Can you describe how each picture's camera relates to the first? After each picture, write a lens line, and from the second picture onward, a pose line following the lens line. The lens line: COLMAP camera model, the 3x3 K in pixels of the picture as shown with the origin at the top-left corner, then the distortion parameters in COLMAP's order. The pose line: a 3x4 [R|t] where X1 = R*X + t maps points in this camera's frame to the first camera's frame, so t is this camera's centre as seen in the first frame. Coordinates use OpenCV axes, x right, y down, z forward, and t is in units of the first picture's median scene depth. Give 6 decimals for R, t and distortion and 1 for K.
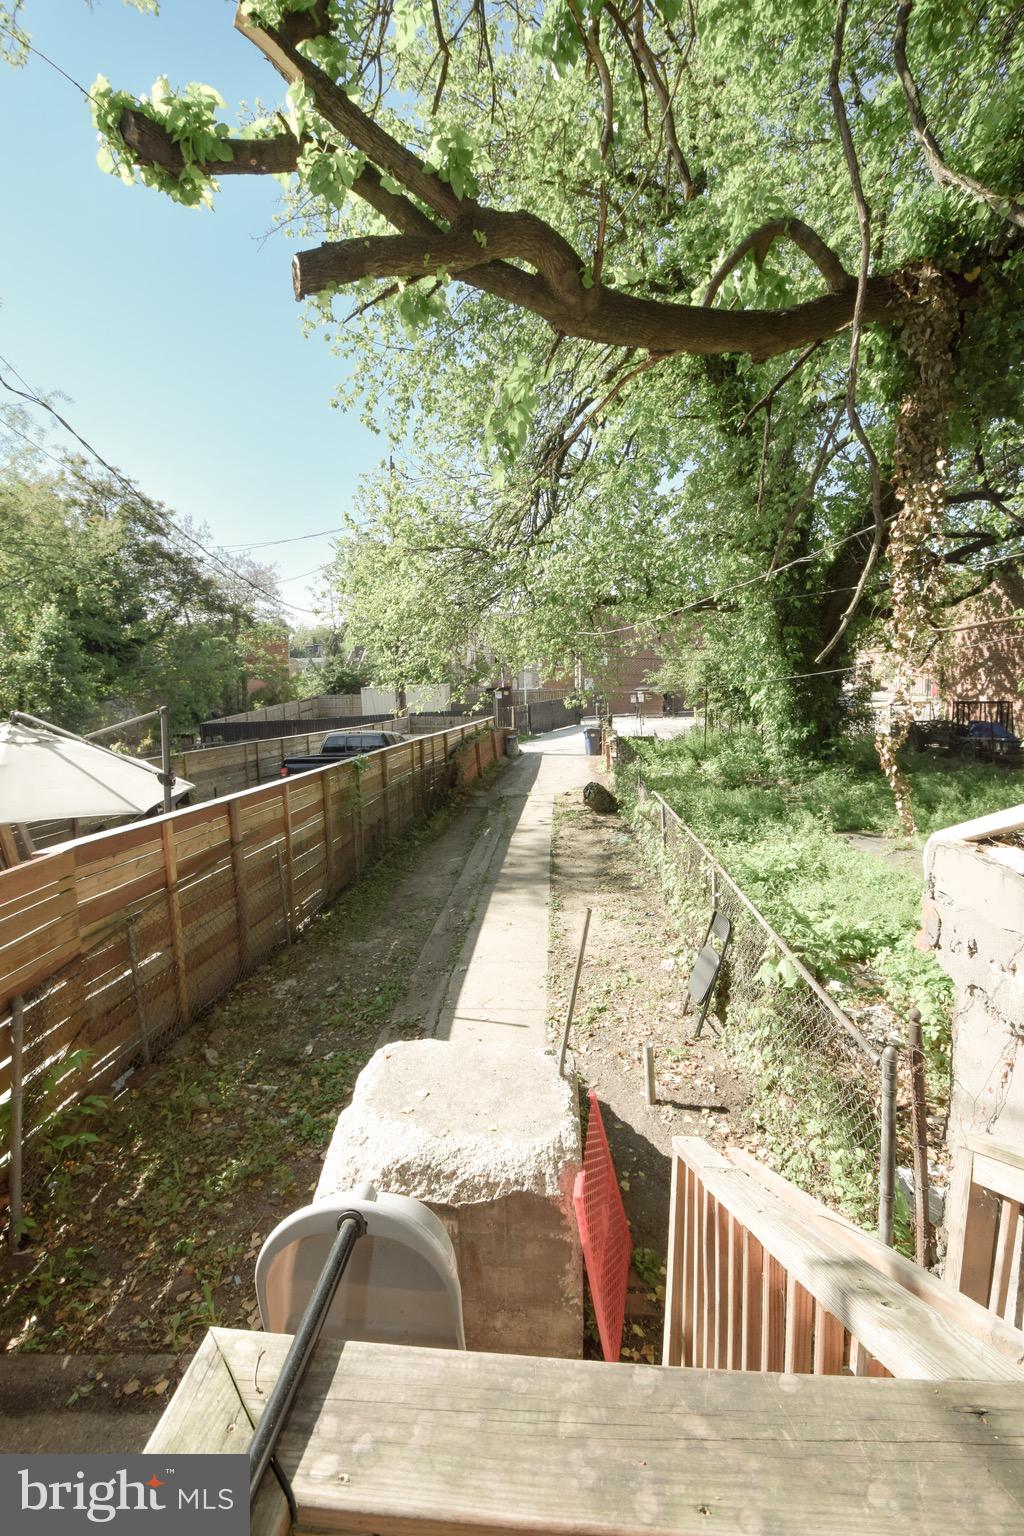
lens RADIAL K [[667.9, 0, 512.0], [0, 667.9, 768.0], [0, 0, 1]] dist [0.002216, -0.016055]
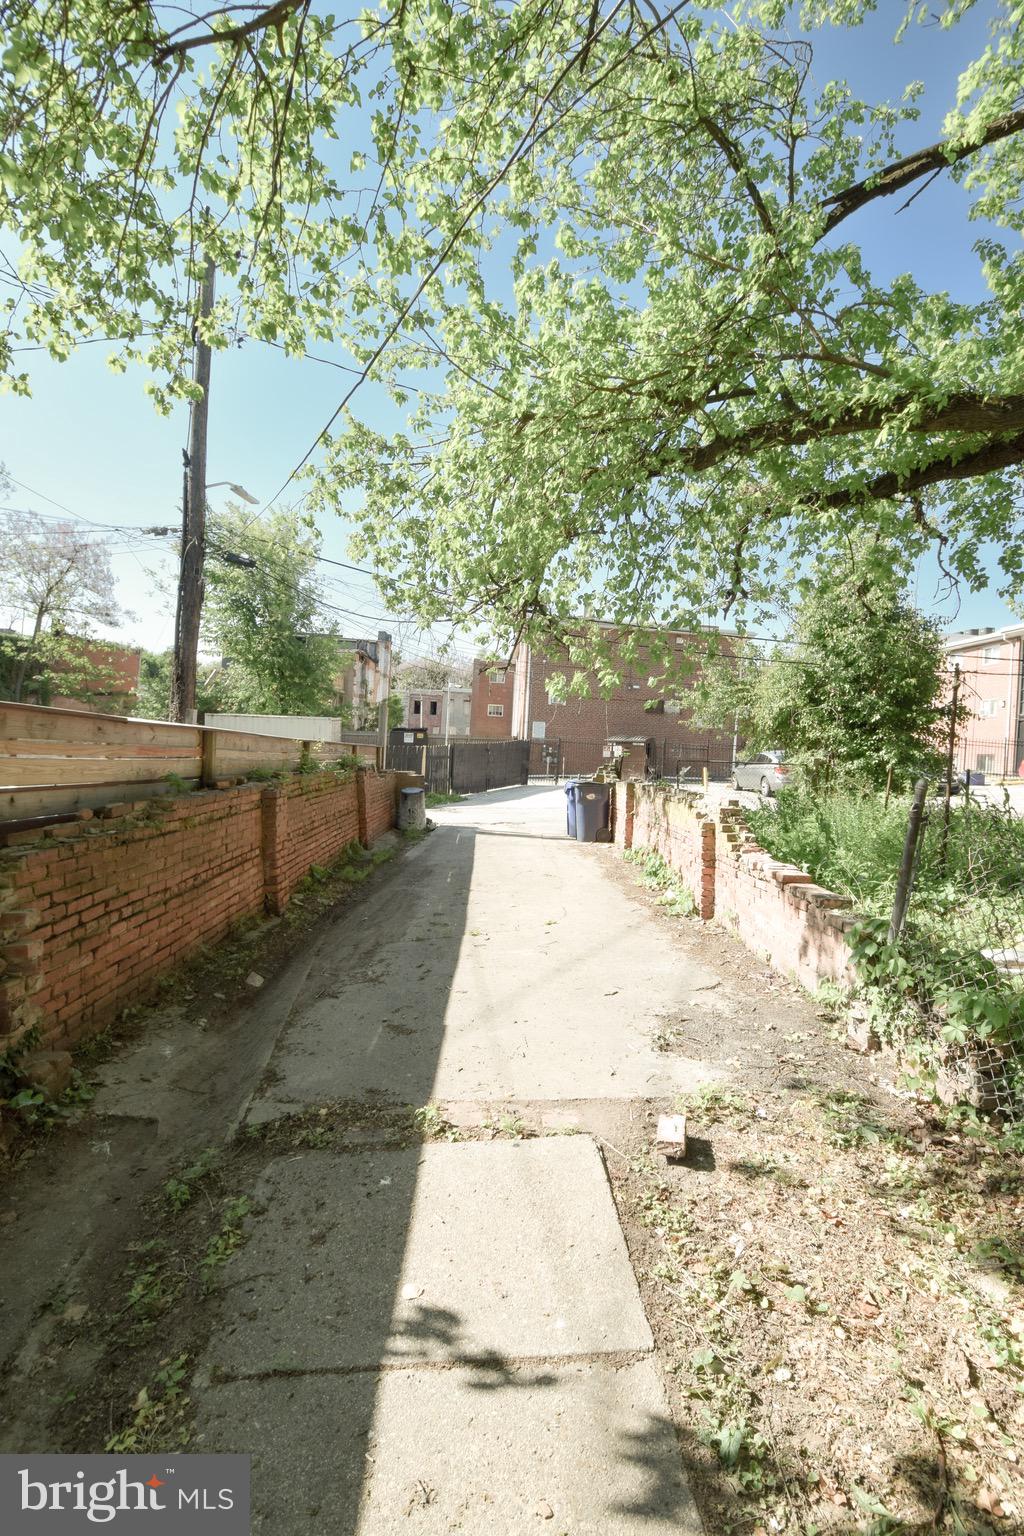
lens RADIAL K [[667.9, 0, 512.0], [0, 667.9, 768.0], [0, 0, 1]] dist [0.002216, -0.016055]
pose [[0.989978, 0.068408, 0.123548, 0.009318], [-0.055307, 0.992771, -0.106521, -0.016372], [-0.129942, 0.098620, 0.986605, 0.520707]]
